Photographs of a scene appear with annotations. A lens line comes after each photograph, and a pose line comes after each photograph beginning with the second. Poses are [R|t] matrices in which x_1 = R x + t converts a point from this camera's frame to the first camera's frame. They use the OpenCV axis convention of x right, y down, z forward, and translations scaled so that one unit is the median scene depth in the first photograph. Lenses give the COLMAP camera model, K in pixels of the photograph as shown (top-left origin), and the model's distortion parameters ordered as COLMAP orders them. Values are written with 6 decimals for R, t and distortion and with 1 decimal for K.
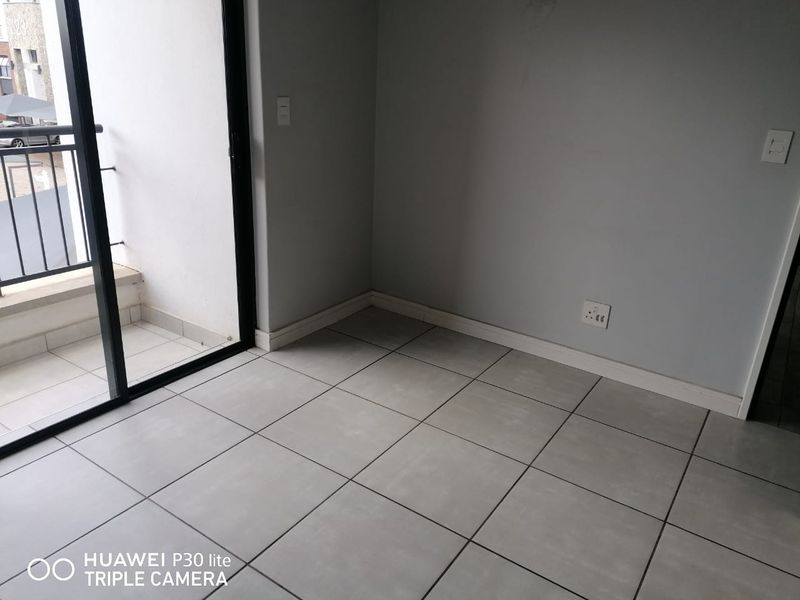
lens RADIAL K [[601.1, 0, 401.7], [0, 601.1, 299.0], [0, 0, 1]] dist [0.102429, -0.122553]
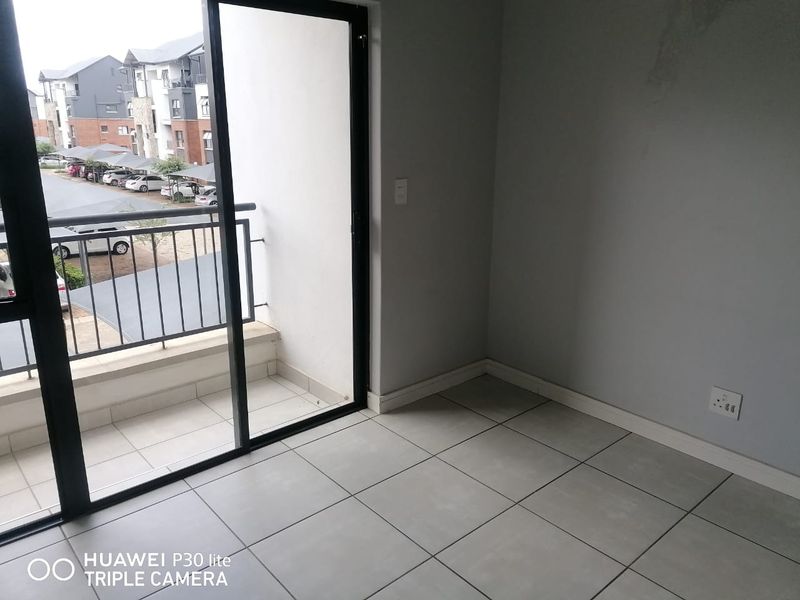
lens RADIAL K [[601.1, 0, 401.7], [0, 601.1, 299.0], [0, 0, 1]] dist [0.102429, -0.122553]
pose [[0.967933, 0.031054, -0.249280, 0.073447], [-0.053122, 0.995191, -0.082295, -0.027472], [0.245526, 0.092899, 0.964928, -0.016332]]
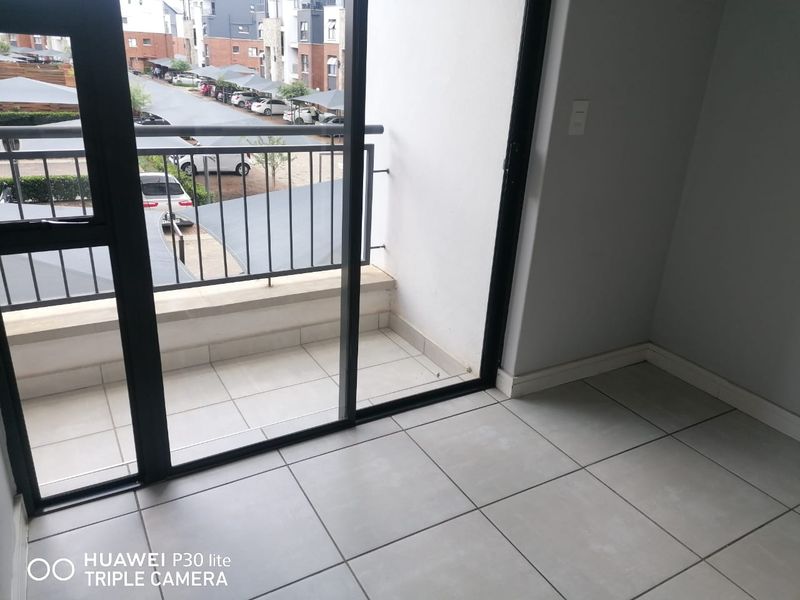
lens RADIAL K [[601.1, 0, 401.7], [0, 601.1, 299.0], [0, 0, 1]] dist [0.102429, -0.122553]
pose [[0.903680, 0.161824, -0.396453, -0.042224], [-0.161860, 0.986241, 0.033617, -0.054944], [0.396439, 0.033790, 0.917439, 0.154981]]
